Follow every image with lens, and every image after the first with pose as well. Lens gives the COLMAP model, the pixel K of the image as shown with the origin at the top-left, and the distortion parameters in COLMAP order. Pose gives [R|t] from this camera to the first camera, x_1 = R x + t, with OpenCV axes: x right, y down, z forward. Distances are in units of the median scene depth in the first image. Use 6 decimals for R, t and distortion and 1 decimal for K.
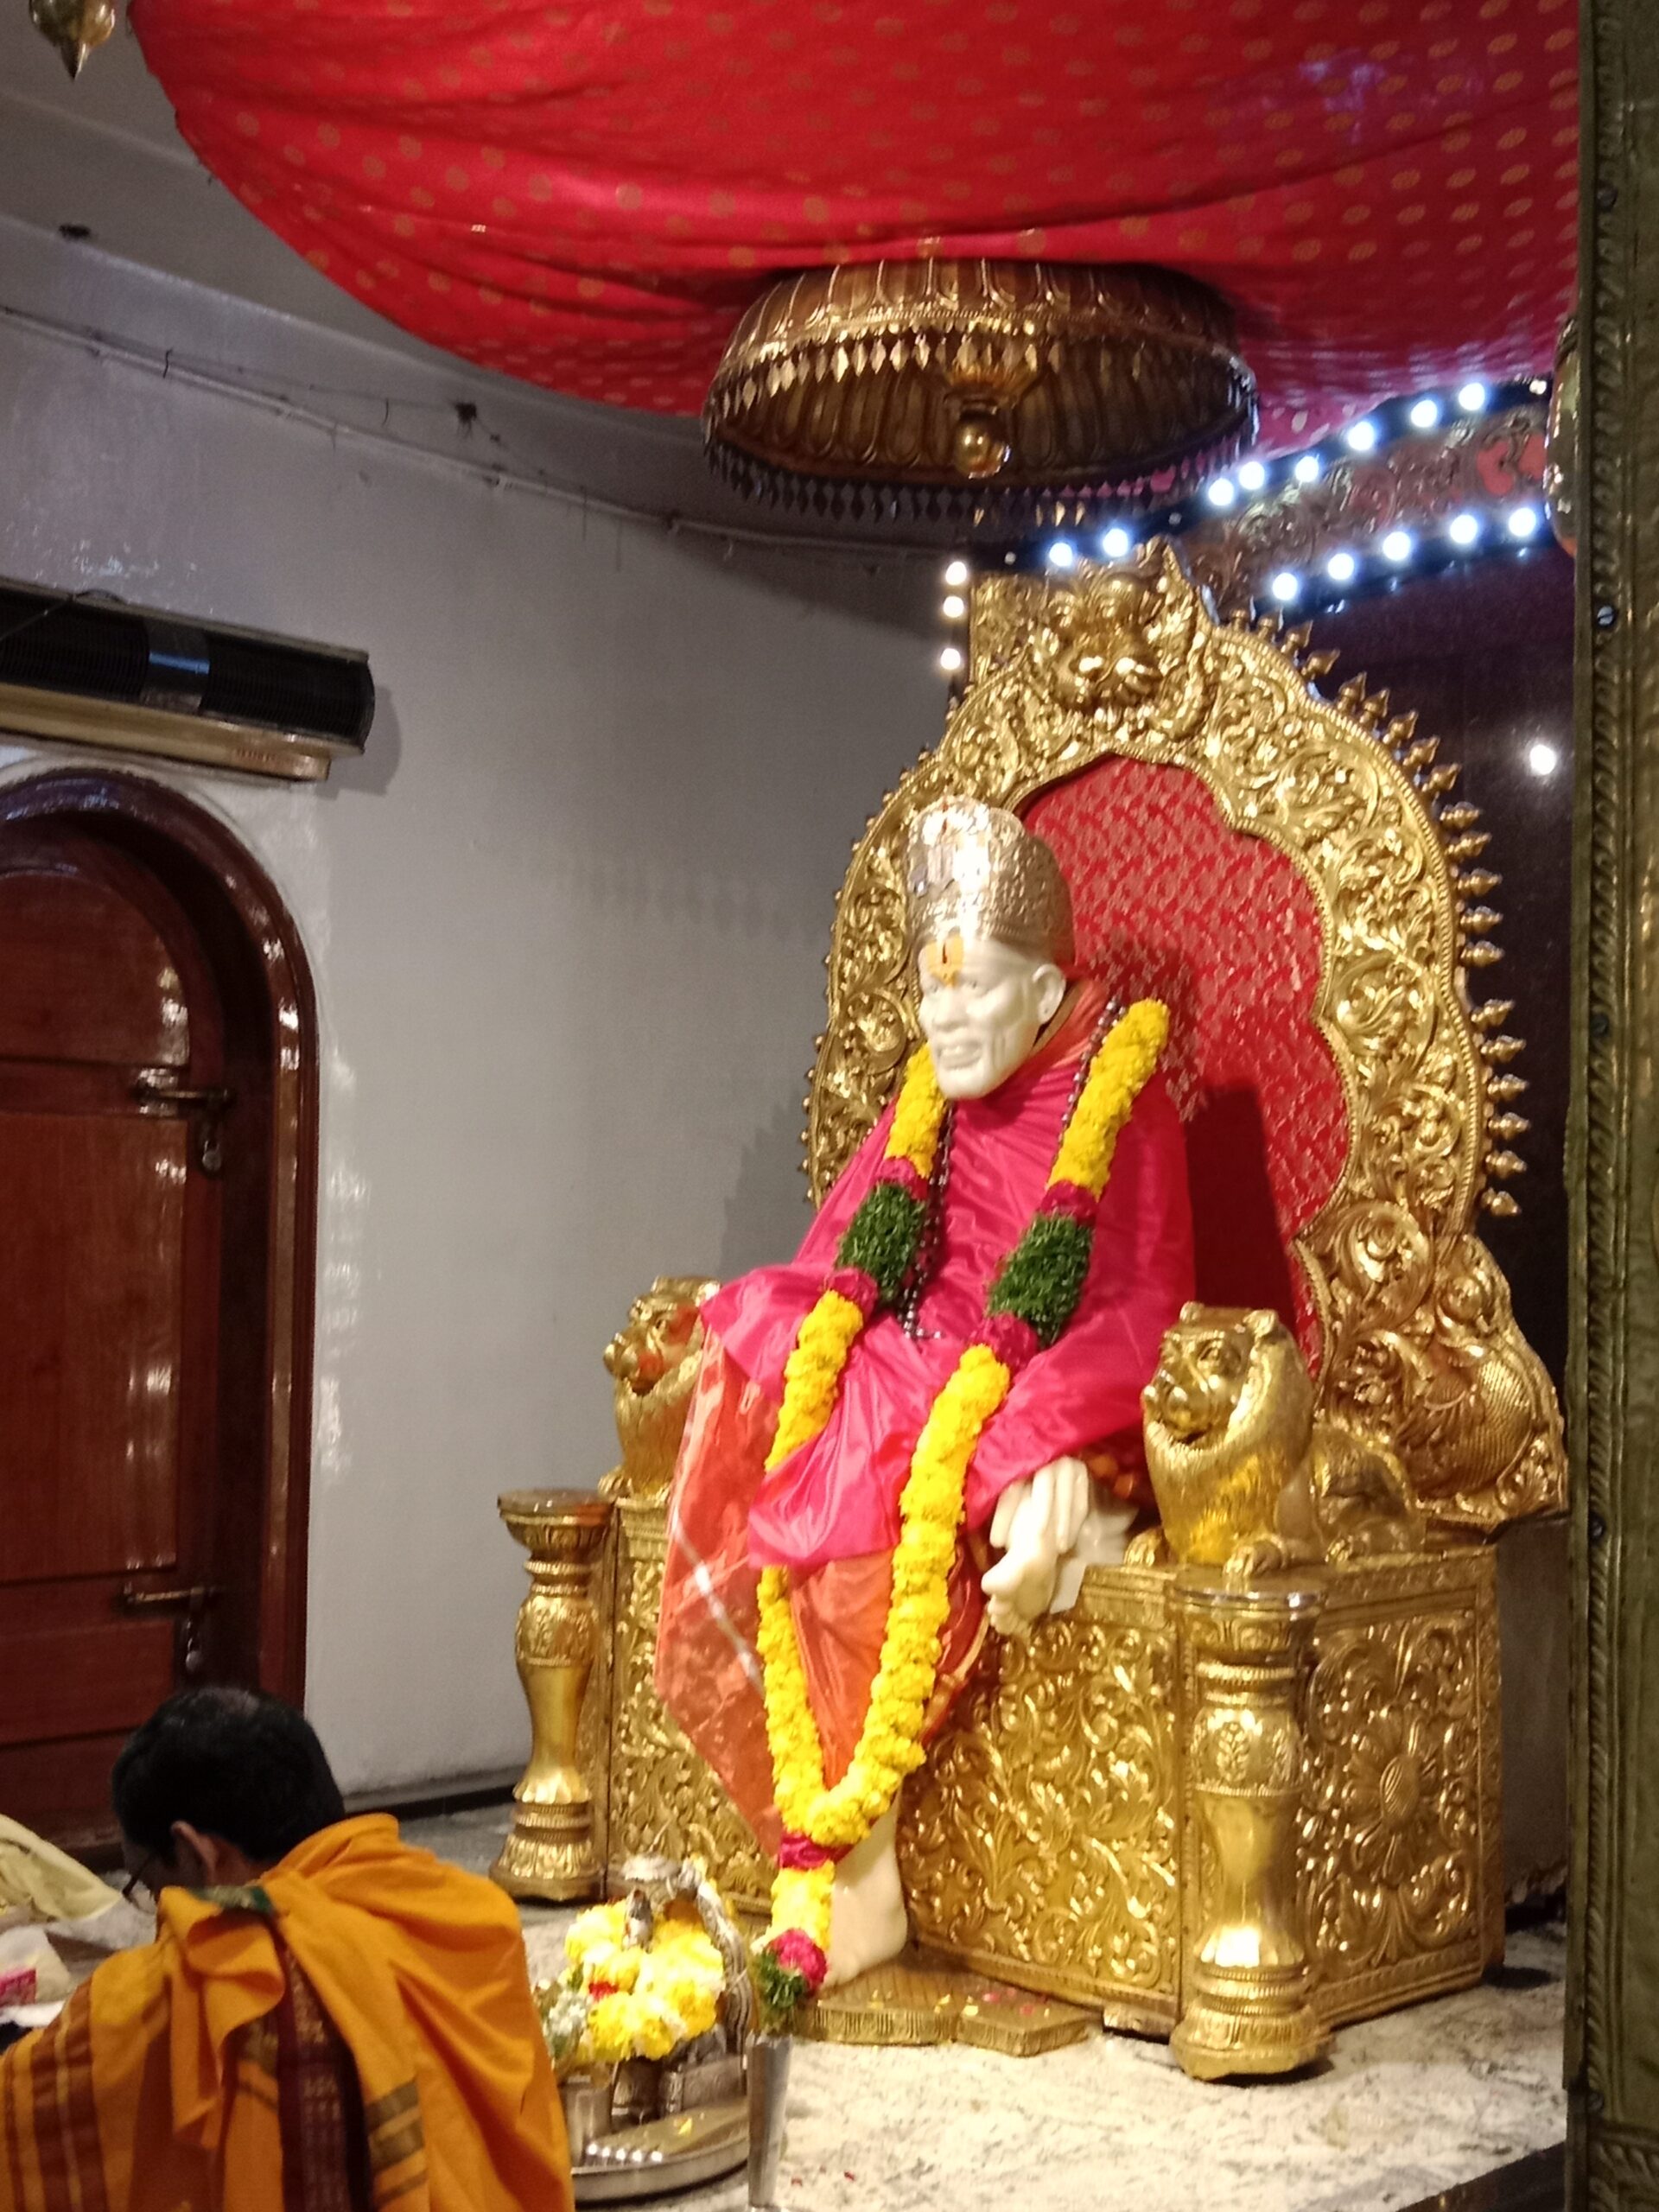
lens RADIAL K [[2950.5, 0, 943.3], [0, 2950.5, 1110.7], [0, 0, 1]] dist [0.069746, 0.009541]
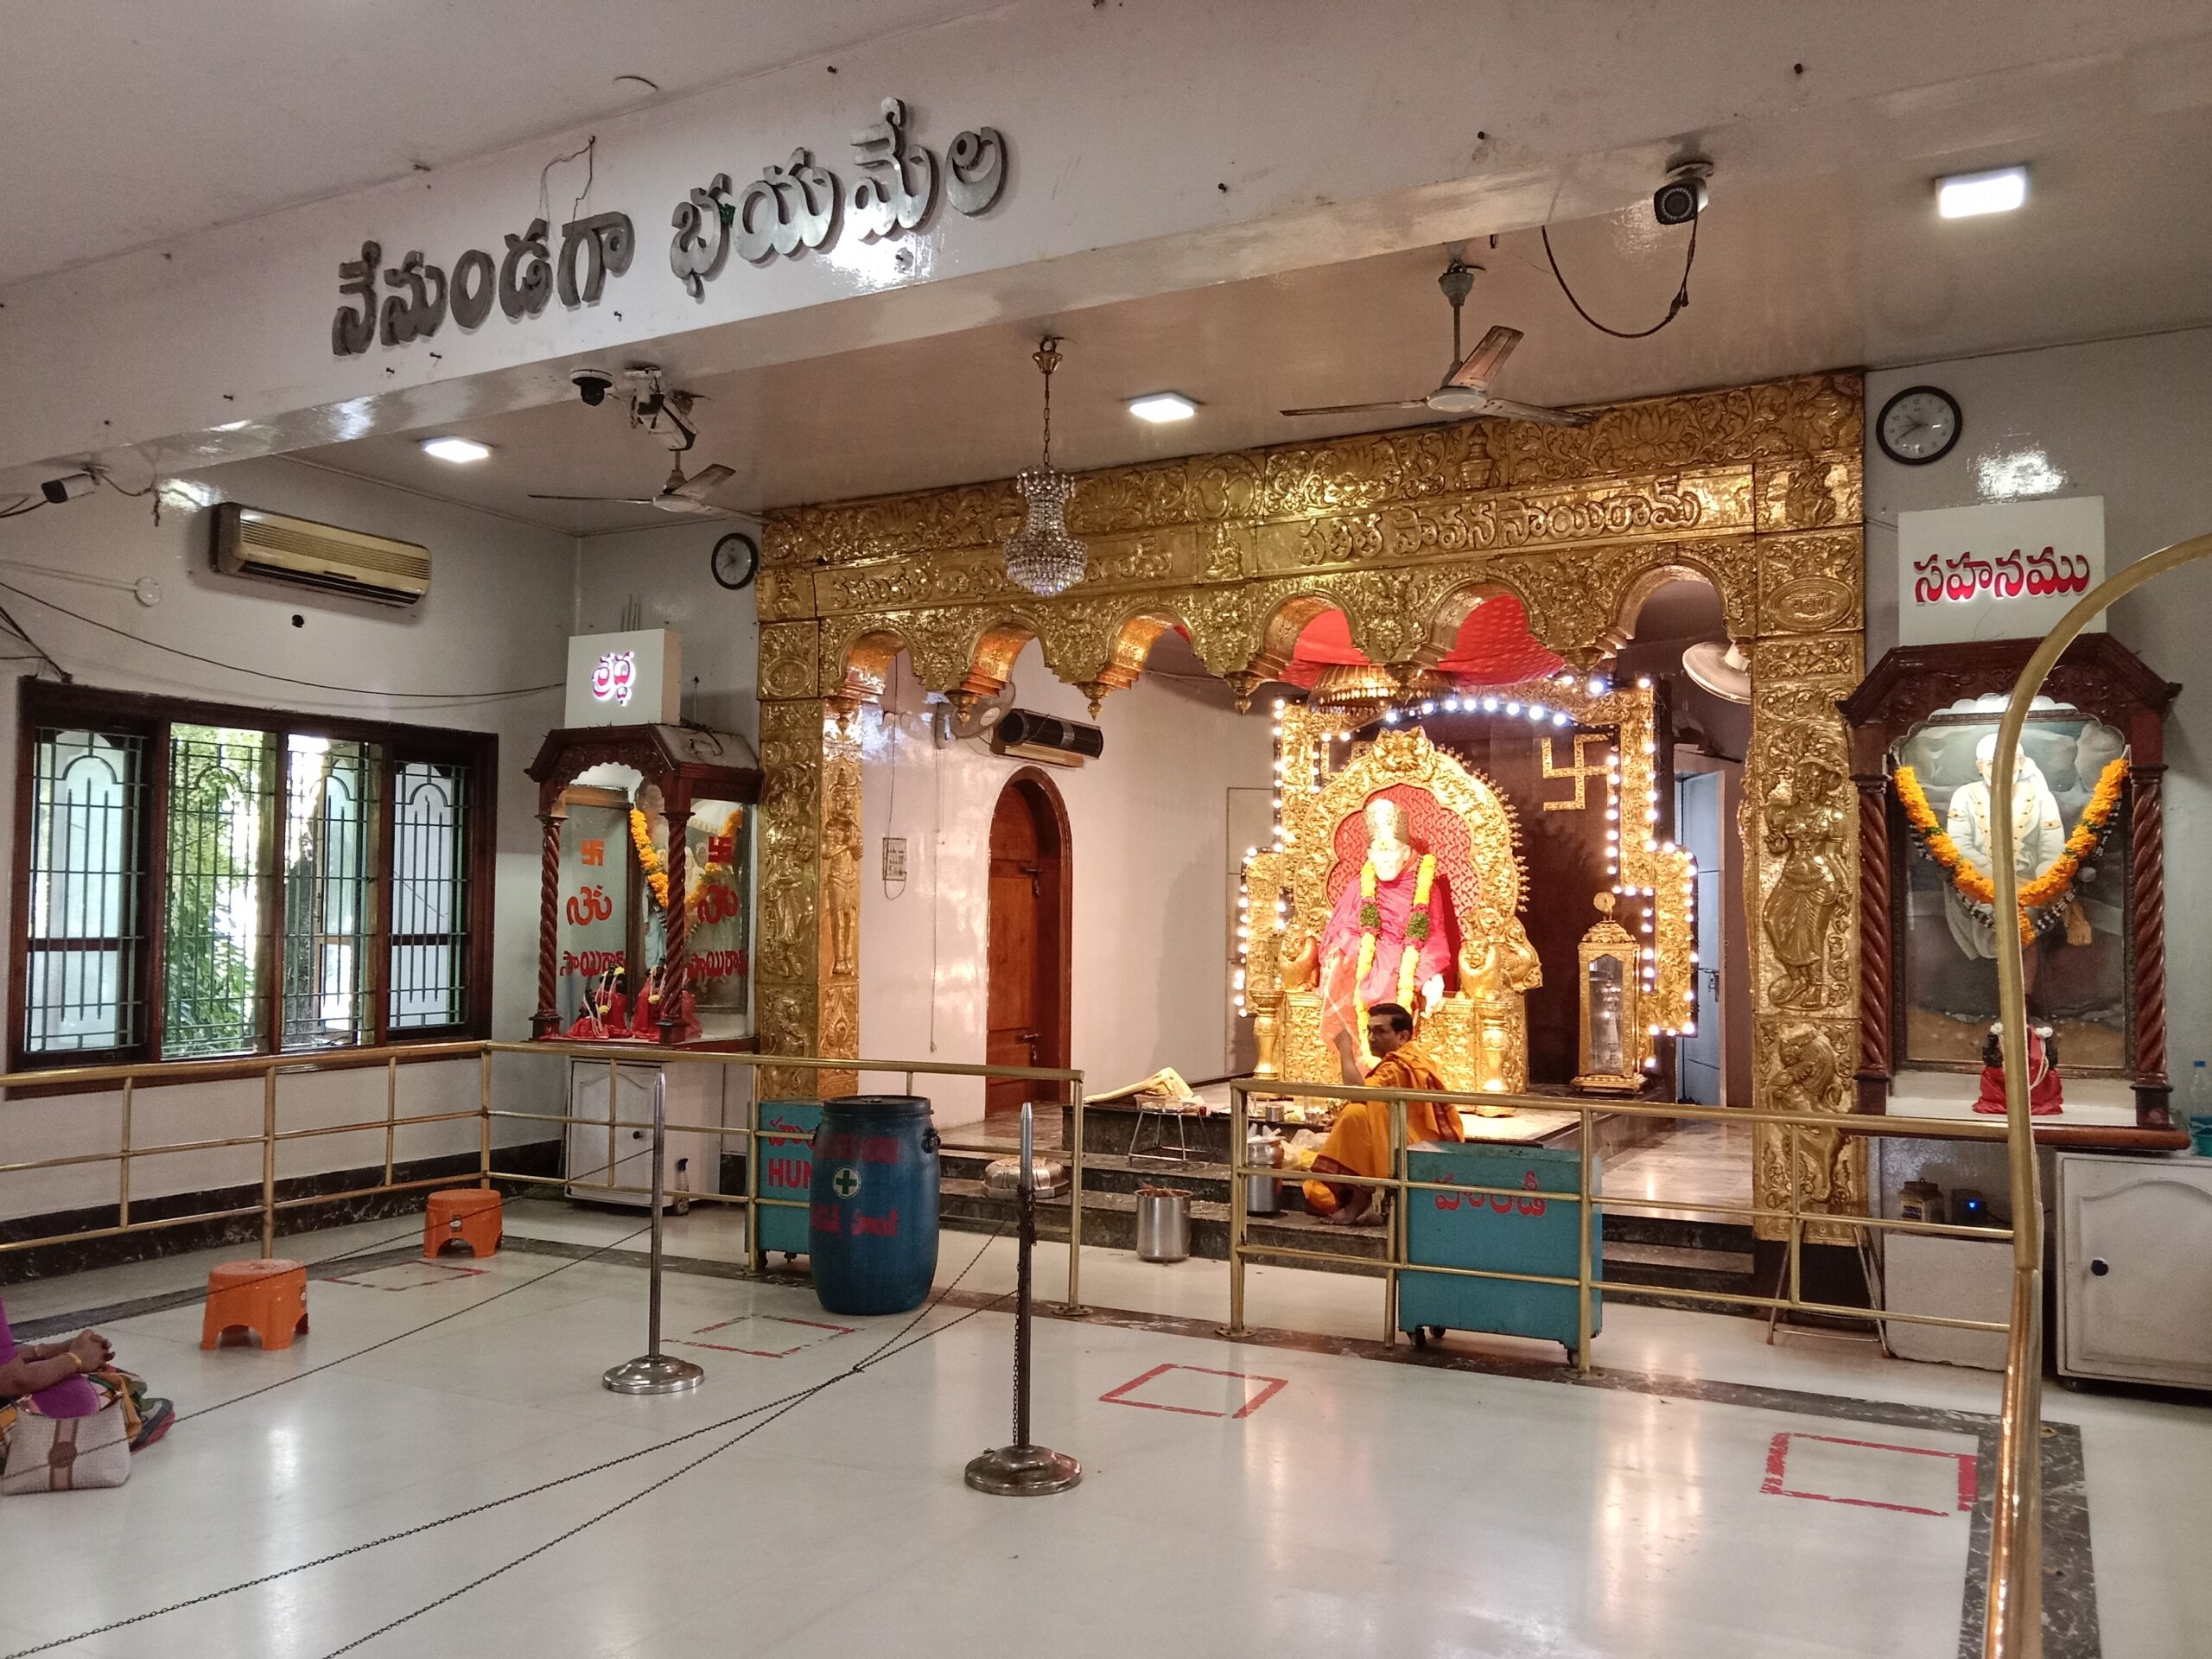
lens RADIAL K [[1717.0, 0, 1106.0], [0, 1717.0, 829.5], [0, 0, 1]] dist [0.004309, -0.003238]
pose [[0.973707, 0.009429, 0.227610, -0.831523], [-0.009524, 0.999954, -0.000679, -0.064029], [-0.227606, -0.001507, 0.973752, -1.039223]]
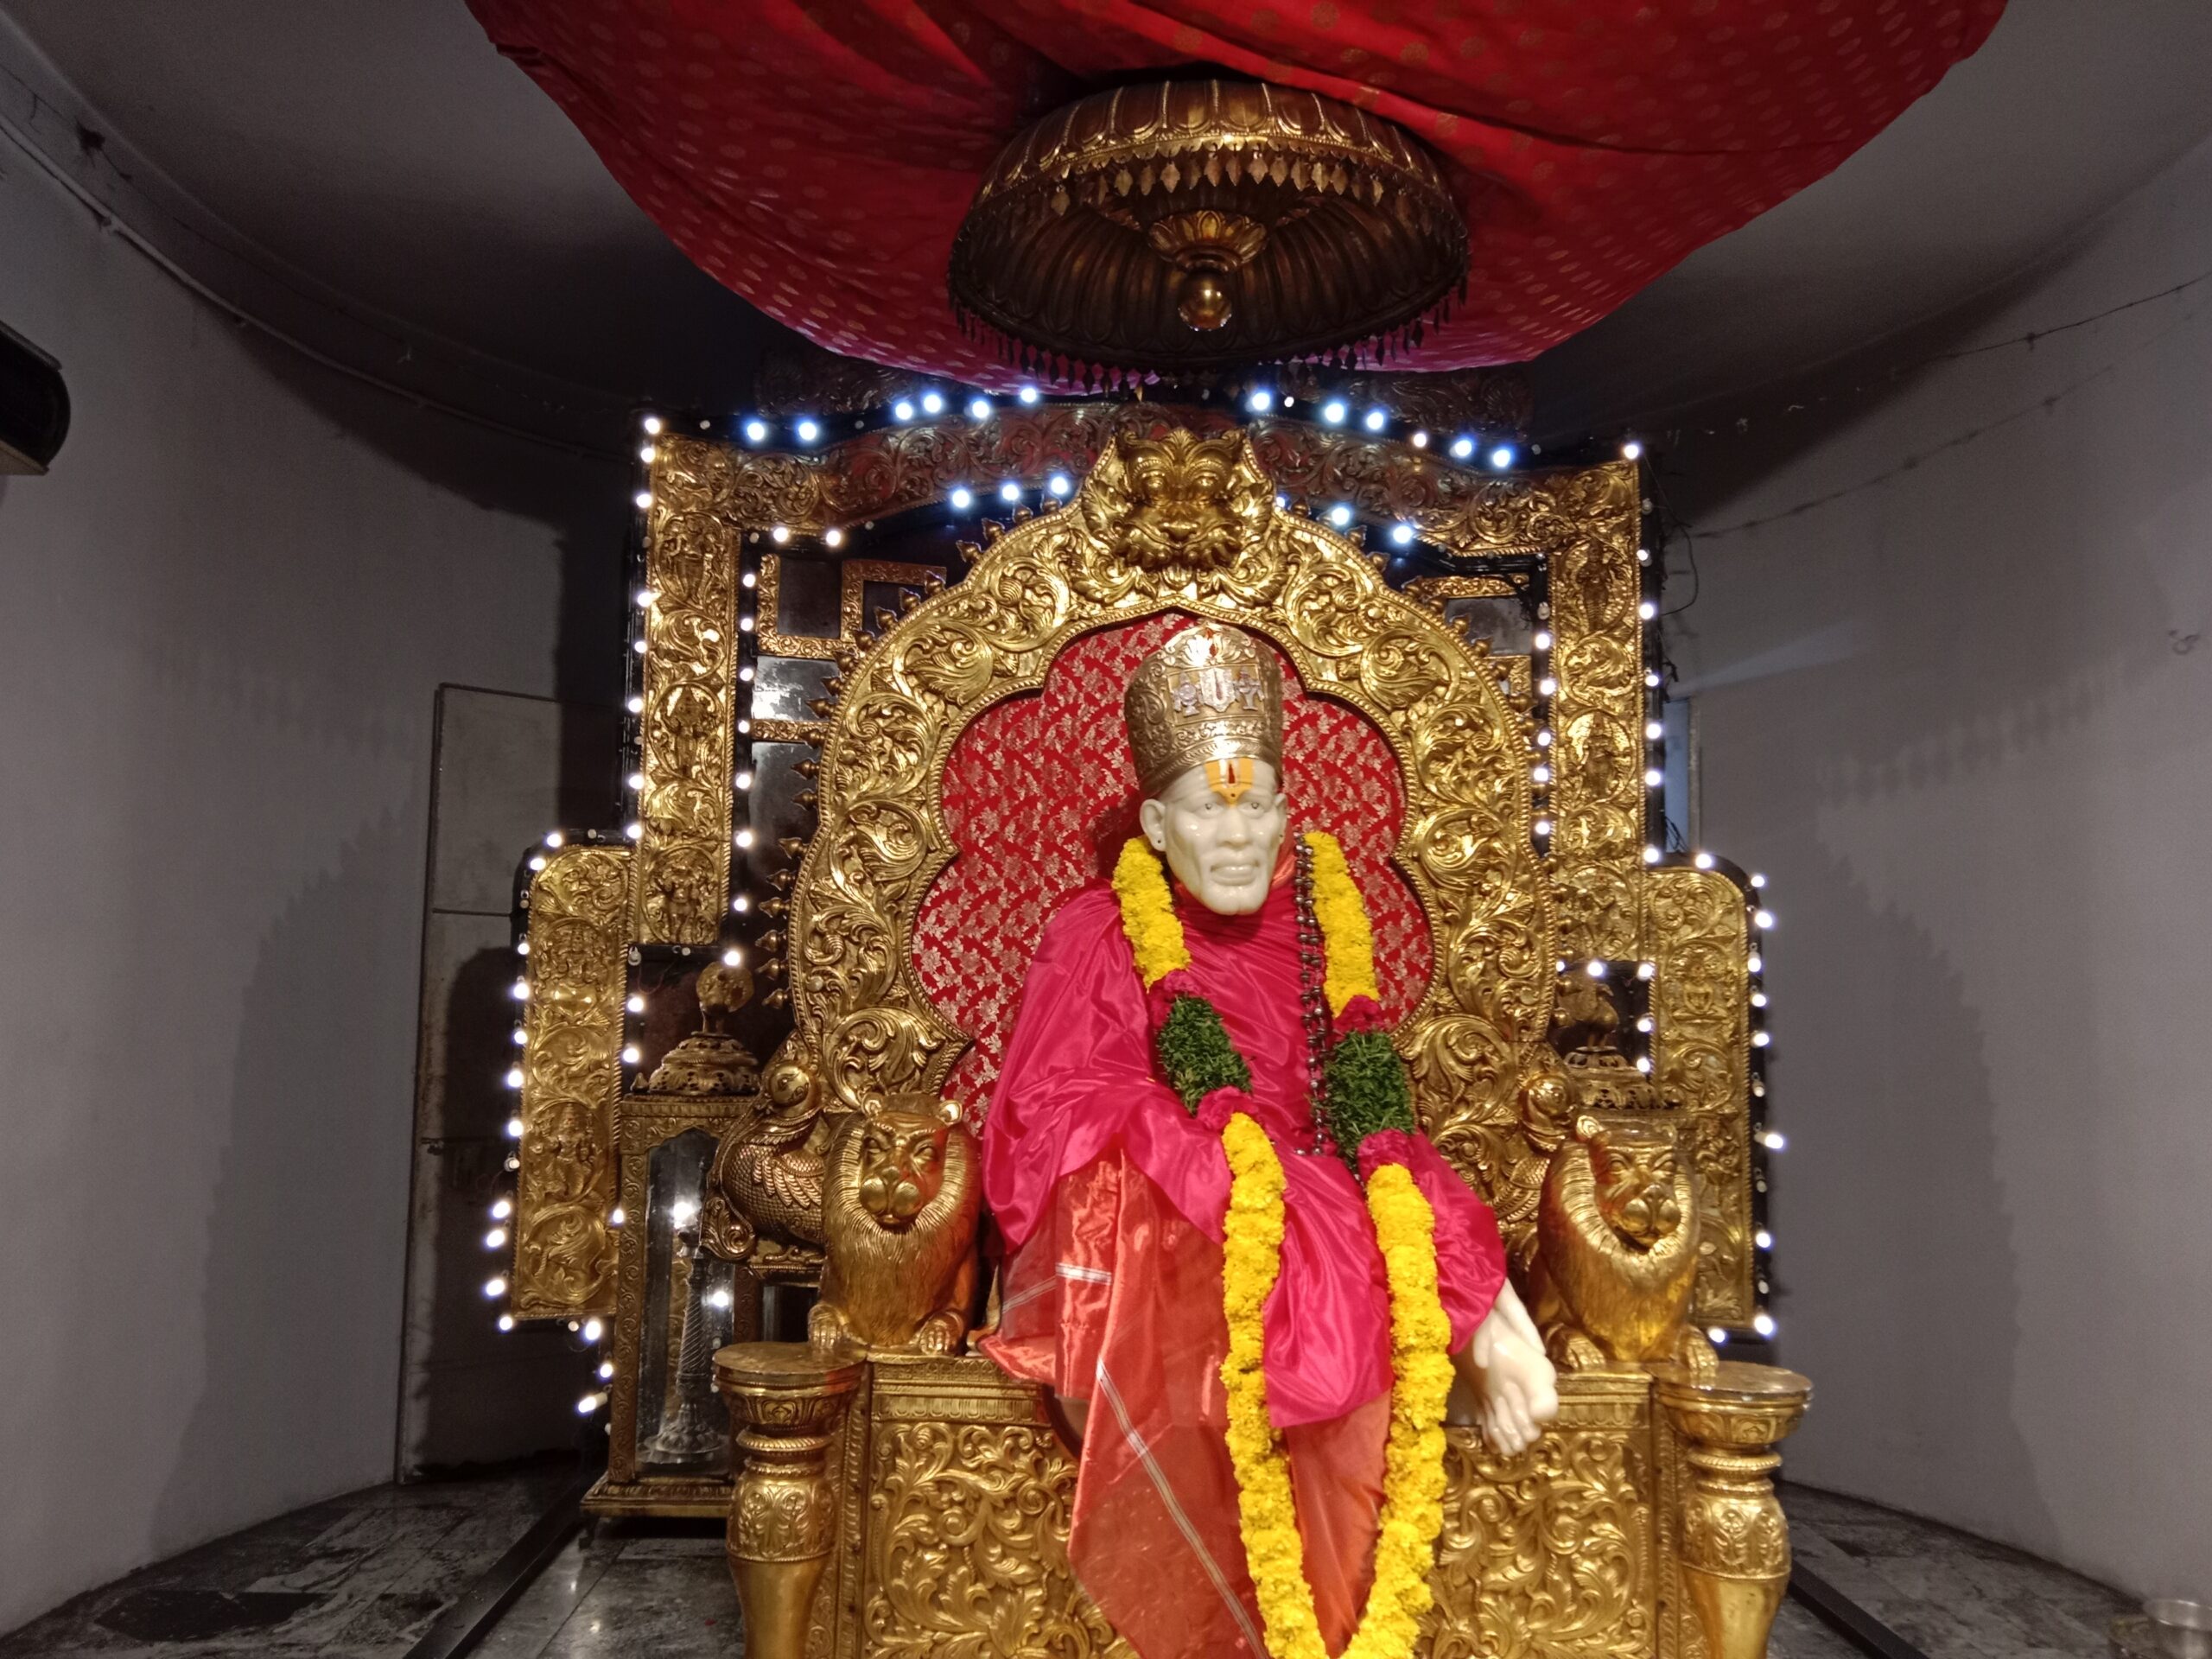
lens RADIAL K [[1717.0, 0, 1106.0], [0, 1717.0, 829.5], [0, 0, 1]] dist [0.004309, -0.003238]
pose [[0.716007, 0.067392, 0.694833, -0.440162], [-0.034439, 0.997527, -0.061263, 0.003994], [-0.697243, 0.019935, 0.716557, 0.594244]]
